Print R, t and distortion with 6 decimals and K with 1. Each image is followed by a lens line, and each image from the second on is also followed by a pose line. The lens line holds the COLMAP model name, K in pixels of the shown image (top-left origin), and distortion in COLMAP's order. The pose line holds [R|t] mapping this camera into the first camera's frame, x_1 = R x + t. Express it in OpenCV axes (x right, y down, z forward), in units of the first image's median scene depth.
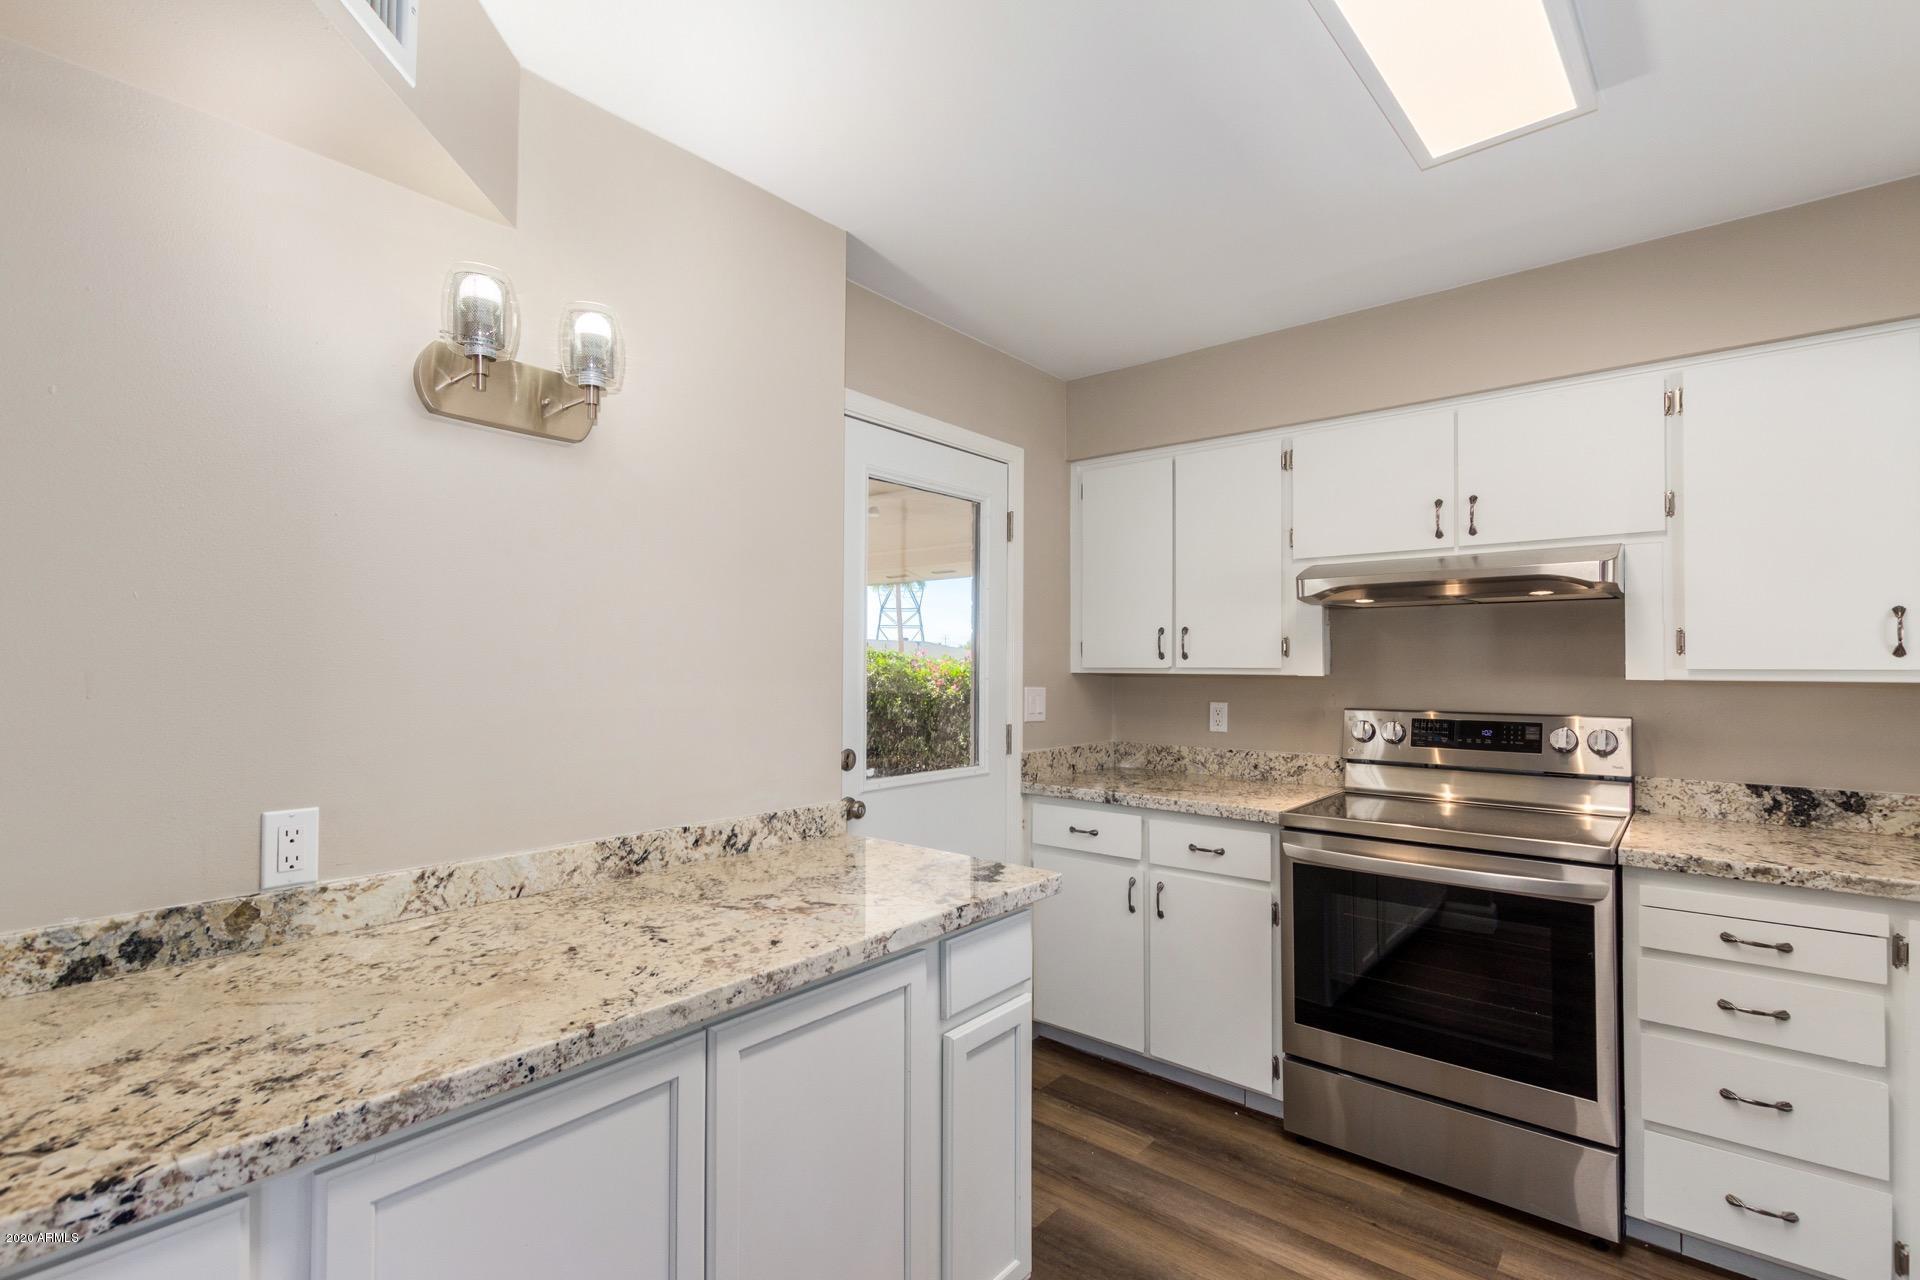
lens RADIAL K [[873.9, 0, 962.1], [0, 873.9, 651.4], [0, 0, 1]] dist [0.007570, -0.001306]
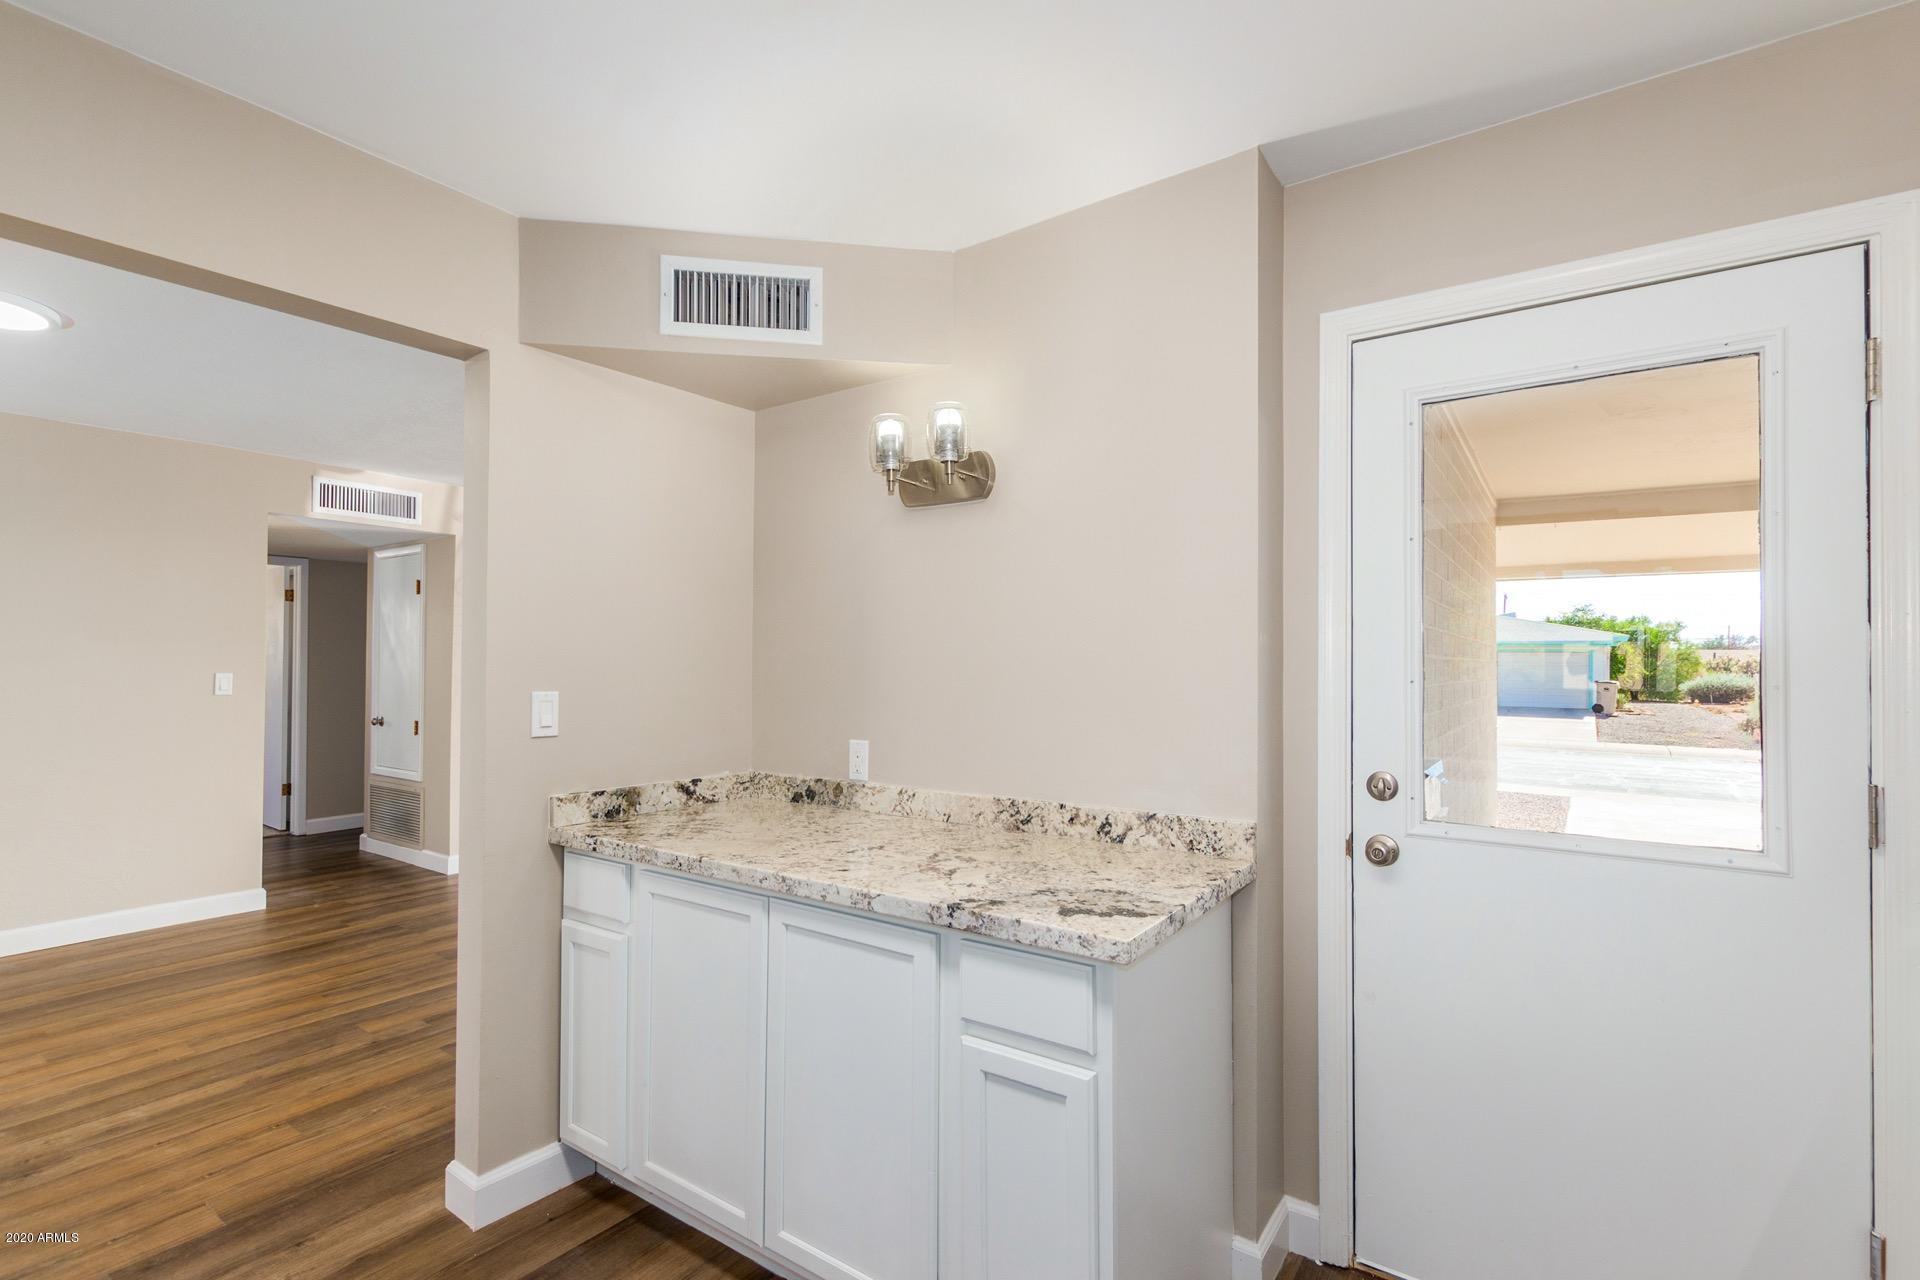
lens RADIAL K [[873.9, 0, 962.1], [0, 873.9, 651.4], [0, 0, 1]] dist [0.007570, -0.001306]
pose [[0.084146, -0.018118, -0.996289, 0.929377], [0.016817, 0.999718, -0.016760, 0.019186], [0.996312, -0.015344, 0.084427, 0.874997]]
